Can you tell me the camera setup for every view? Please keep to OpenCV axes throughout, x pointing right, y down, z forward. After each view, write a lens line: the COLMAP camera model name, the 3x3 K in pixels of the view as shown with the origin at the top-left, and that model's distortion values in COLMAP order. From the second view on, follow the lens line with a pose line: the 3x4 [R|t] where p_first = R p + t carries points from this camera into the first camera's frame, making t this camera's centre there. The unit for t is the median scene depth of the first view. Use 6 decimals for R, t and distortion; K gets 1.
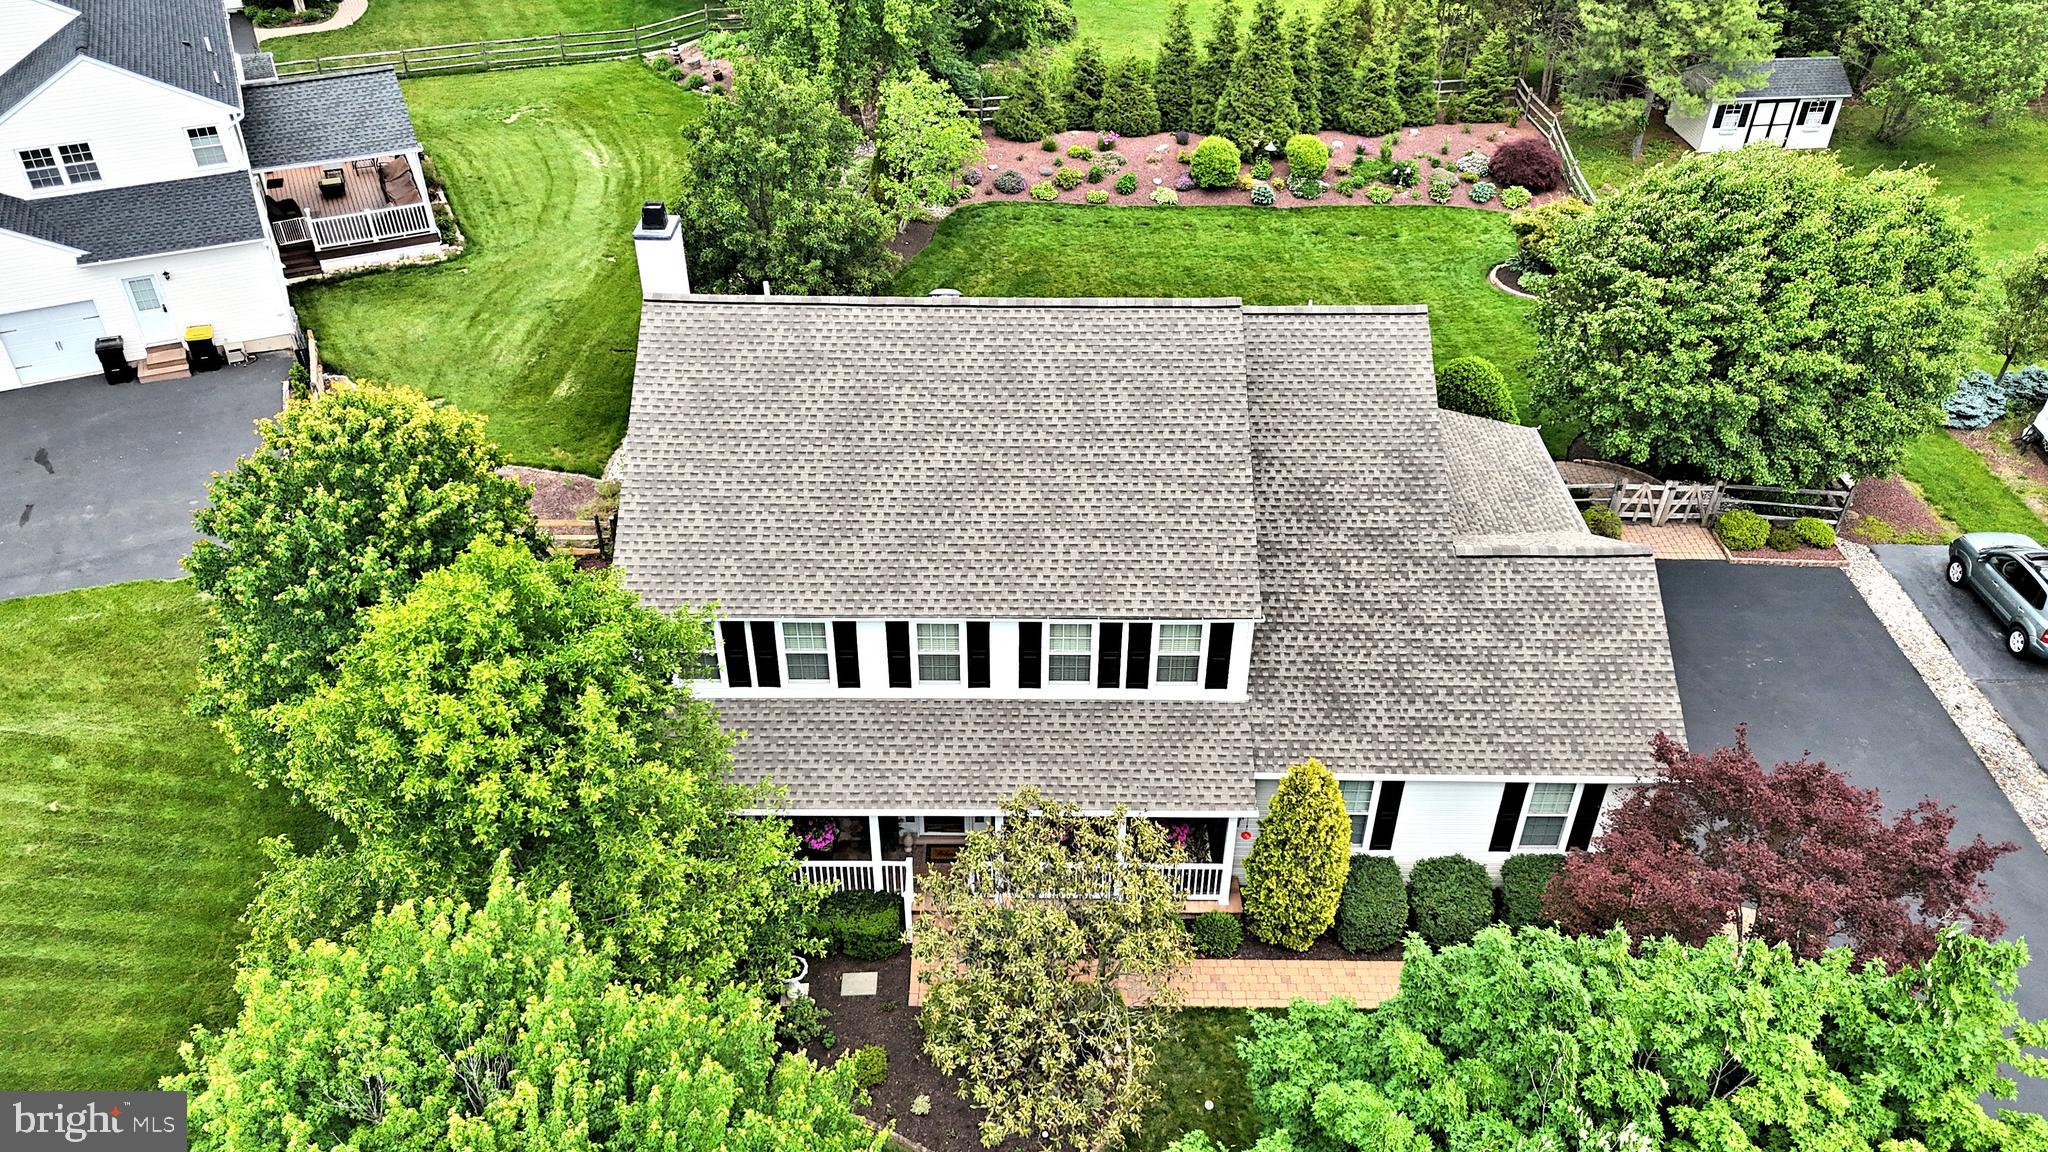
lens RADIAL K [[1511.8, 0, 1026.7], [0, 1511.8, 576.1], [0, 0, 1]] dist [0.068464, -0.065550]
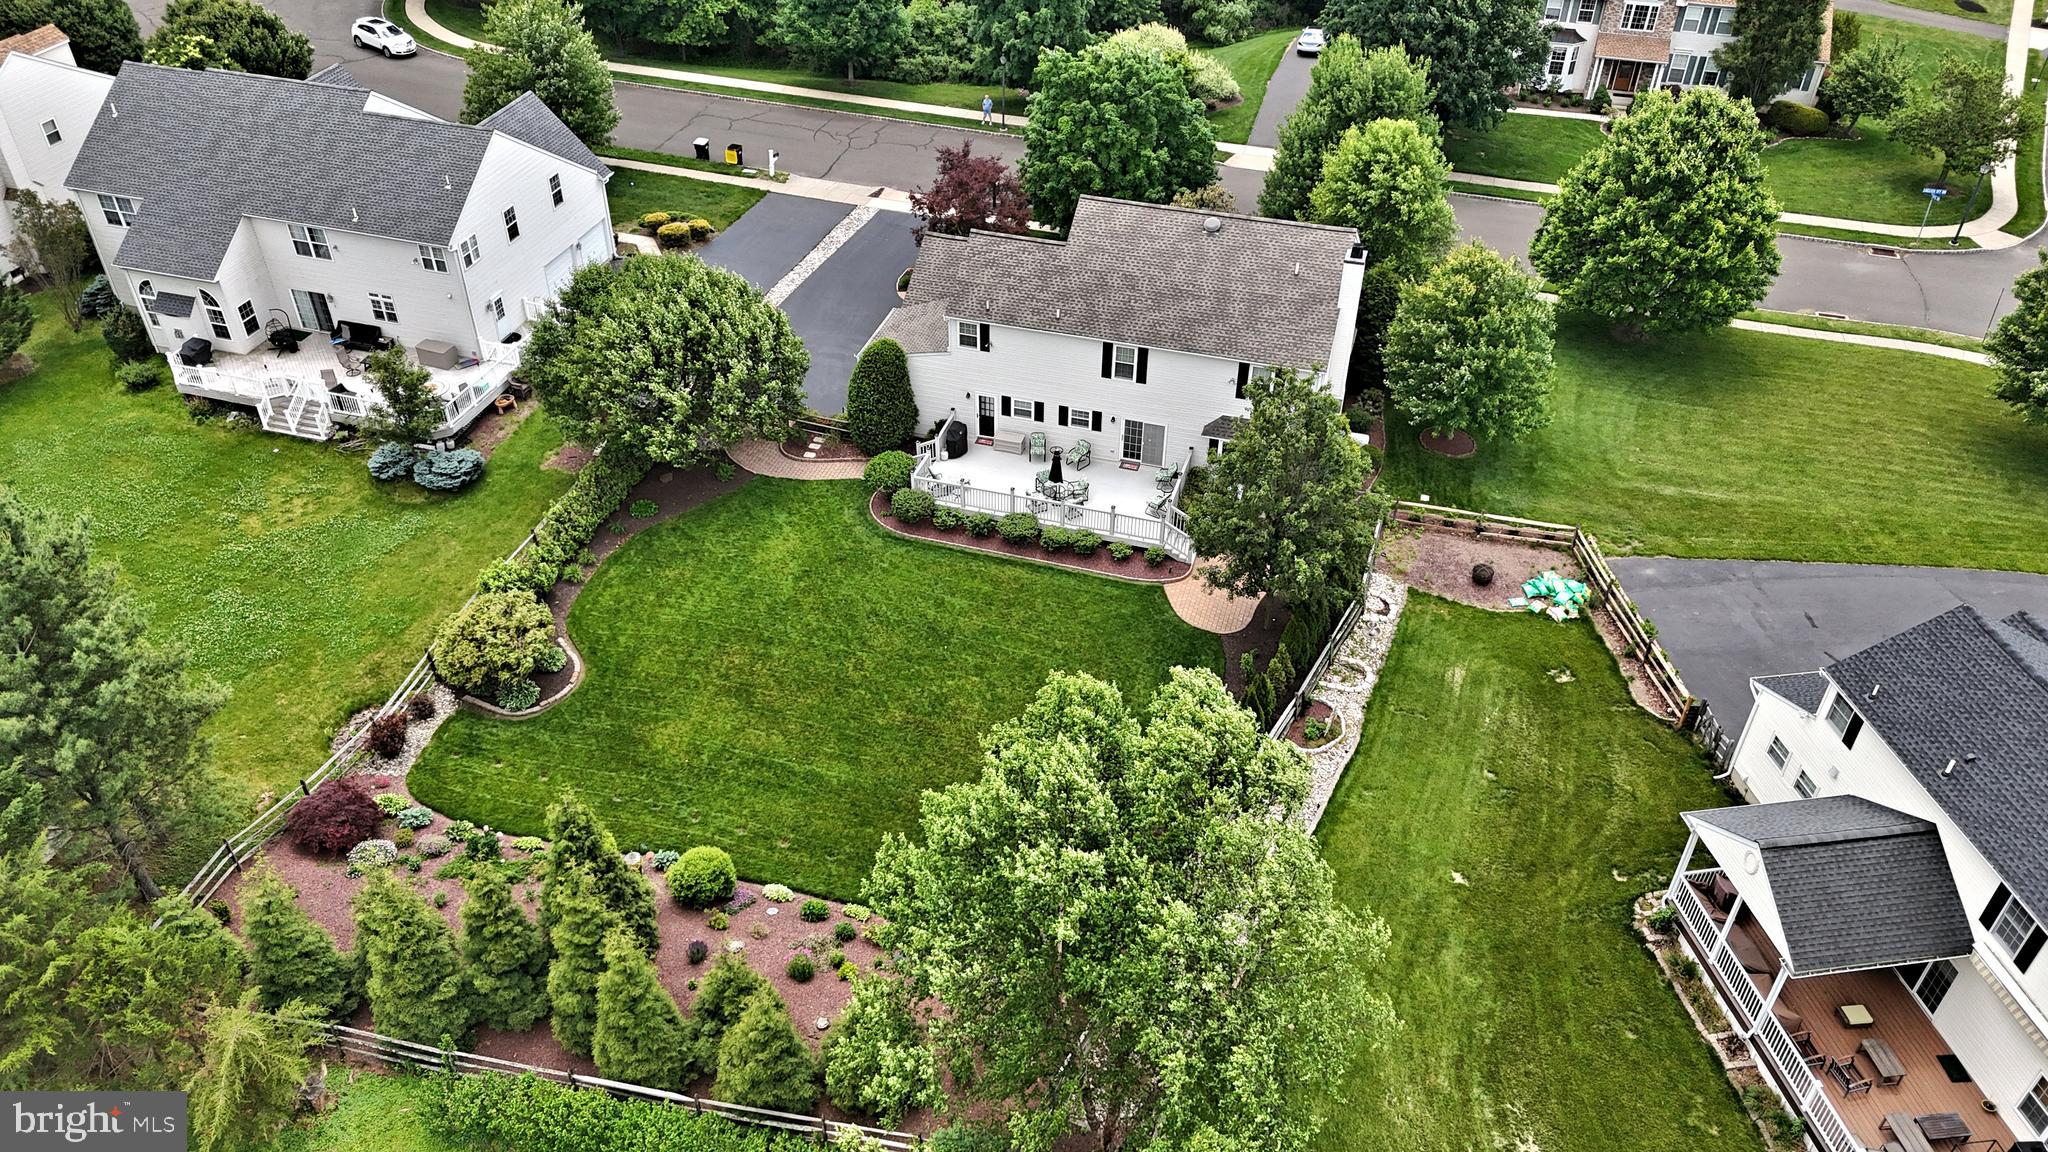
lens RADIAL K [[1511.8, 0, 1015.9], [0, 1511.8, 579.7], [0, 0, 1]] dist [0.068464, -0.065550]
pose [[-0.957312, -0.186635, 0.220730, -0.206991], [0.163565, 0.279848, 0.946008, -1.226556], [-0.238330, 0.941728, -0.237374, 1.201267]]
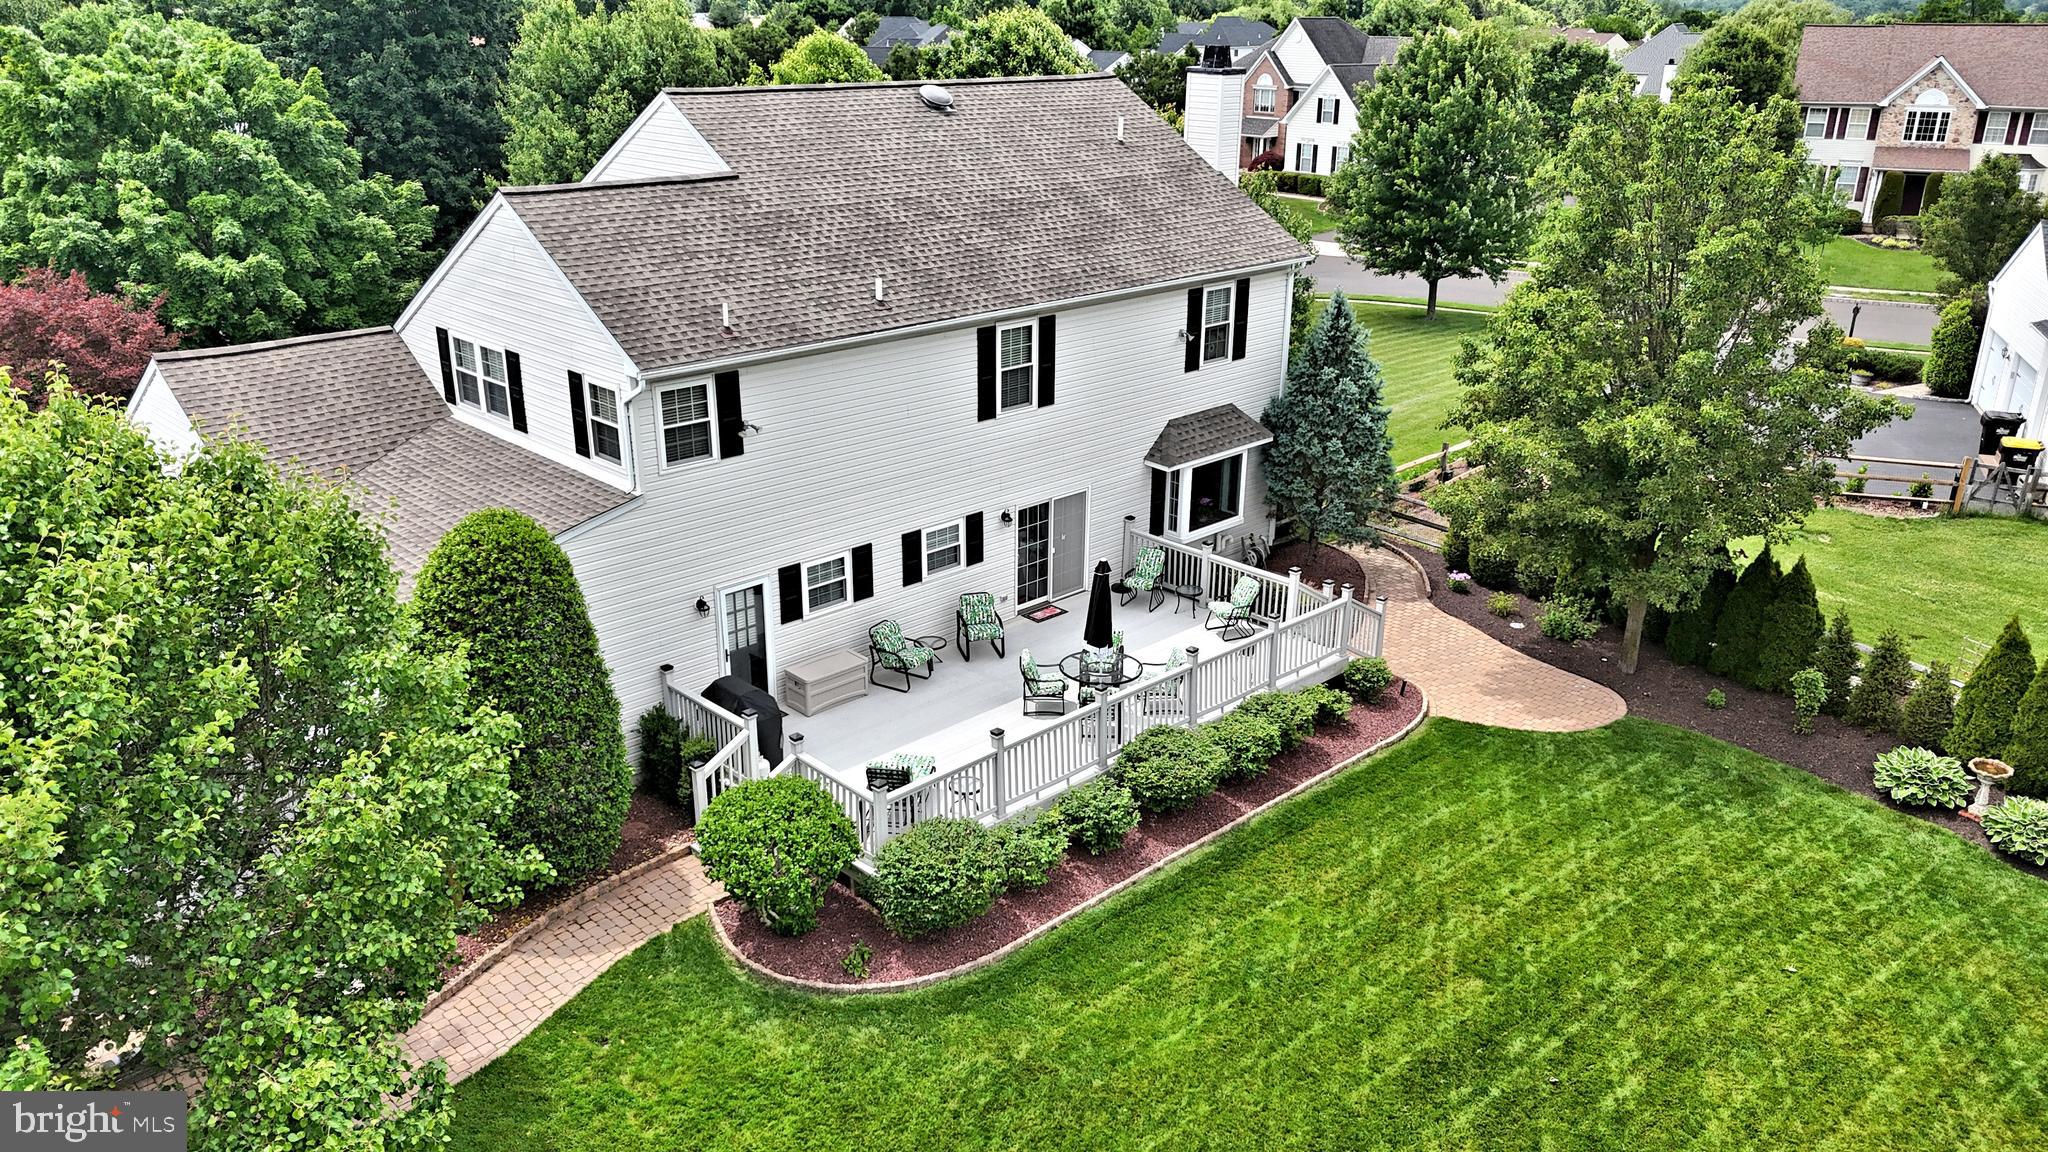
lens RADIAL K [[1511.8, 0, 1022.7], [0, 1511.8, 576.8], [0, 0, 1]] dist [0.068464, -0.065550]
pose [[-0.717346, 0.236612, -0.655309, 0.376346], [-0.424539, 0.597336, 0.680409, -0.417447], [0.552432, 0.766293, -0.328045, 0.954933]]
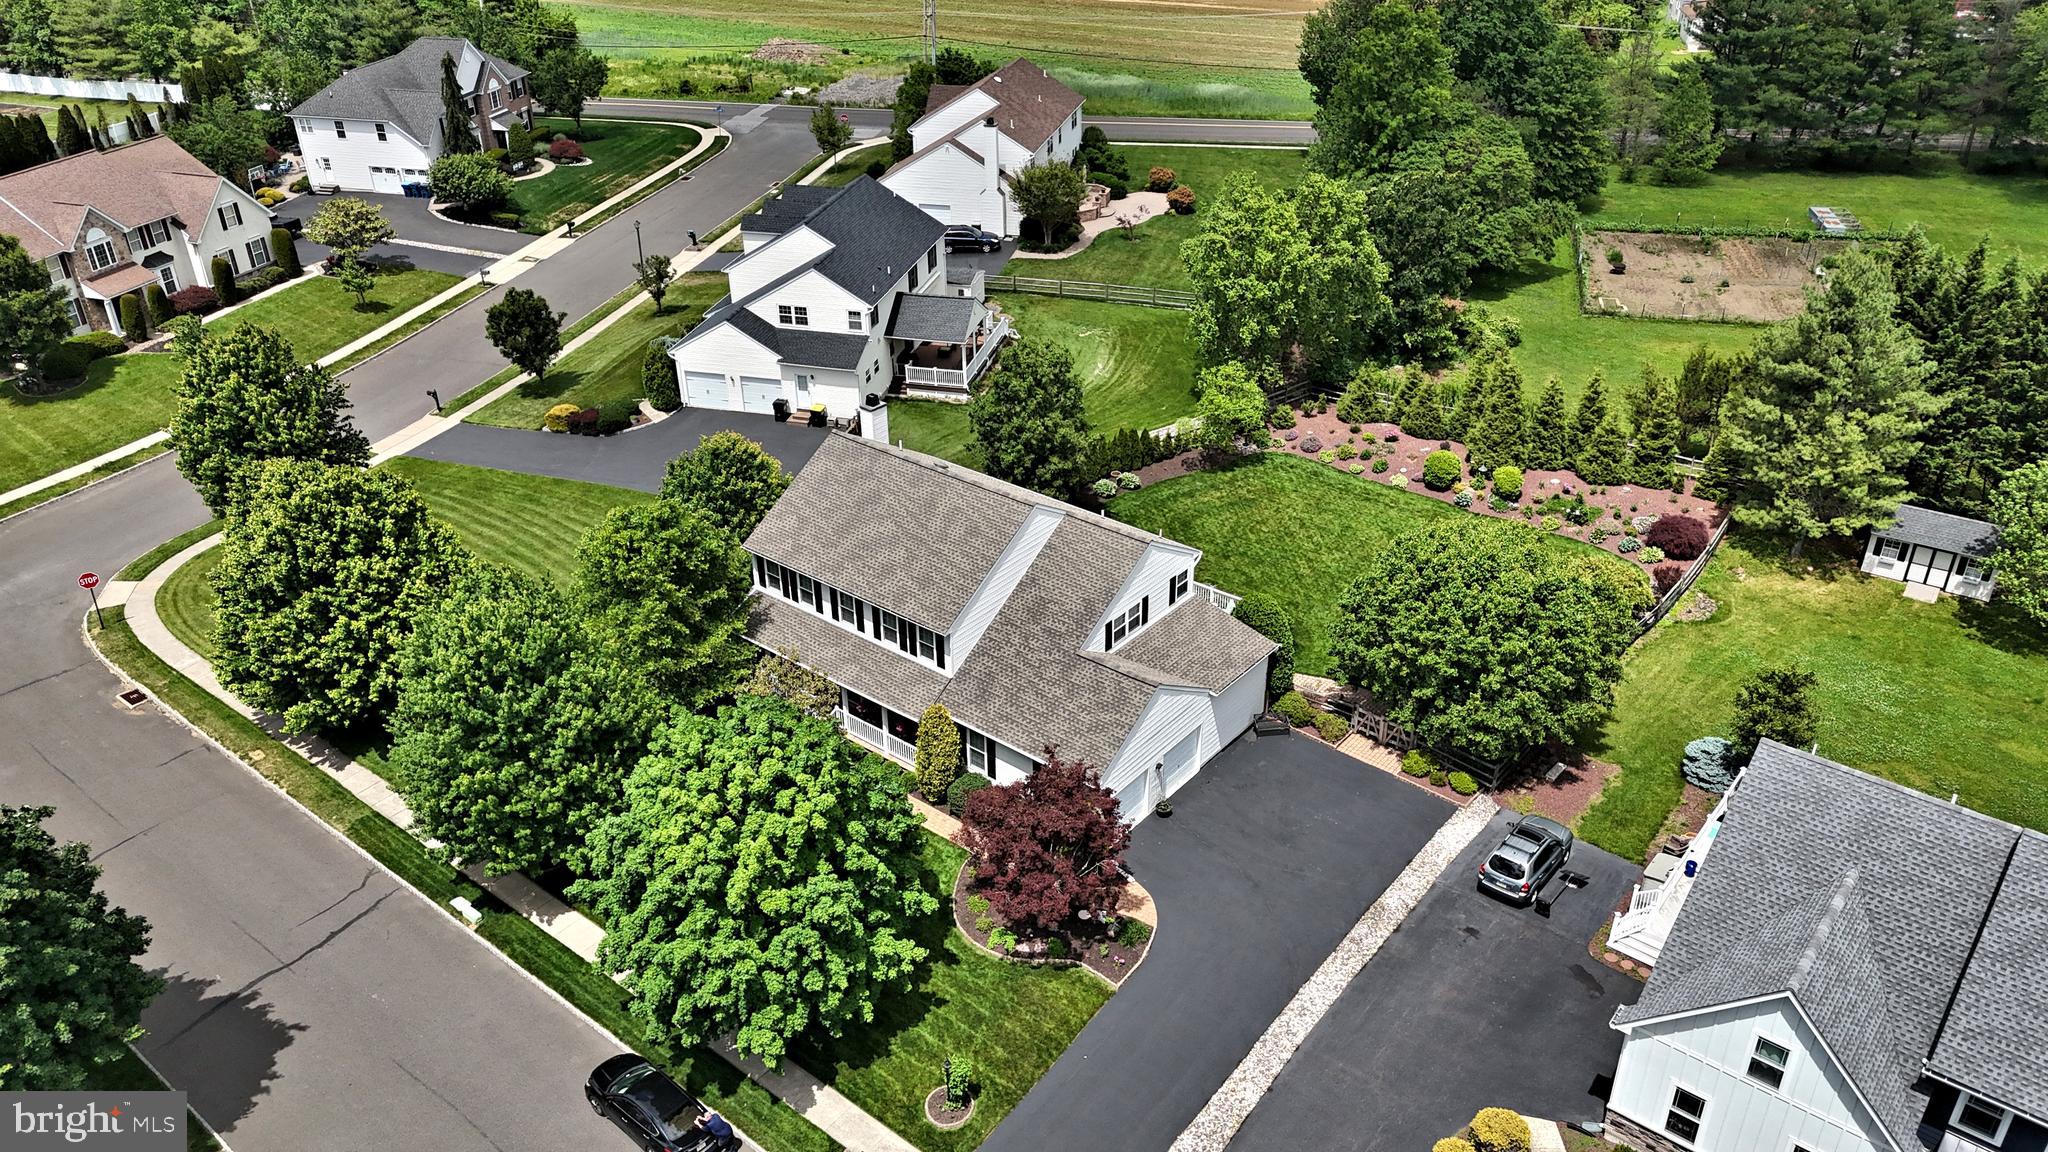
lens RADIAL K [[1511.8, 0, 1025.9], [0, 1511.8, 576.1], [0, 0, 1]] dist [0.068464, -0.065550]
pose [[0.773963, 0.300593, -0.557338, 0.759355], [-0.362026, 0.932168, 0.000015, -0.049753], [0.519537, 0.201759, 0.830286, -0.402705]]
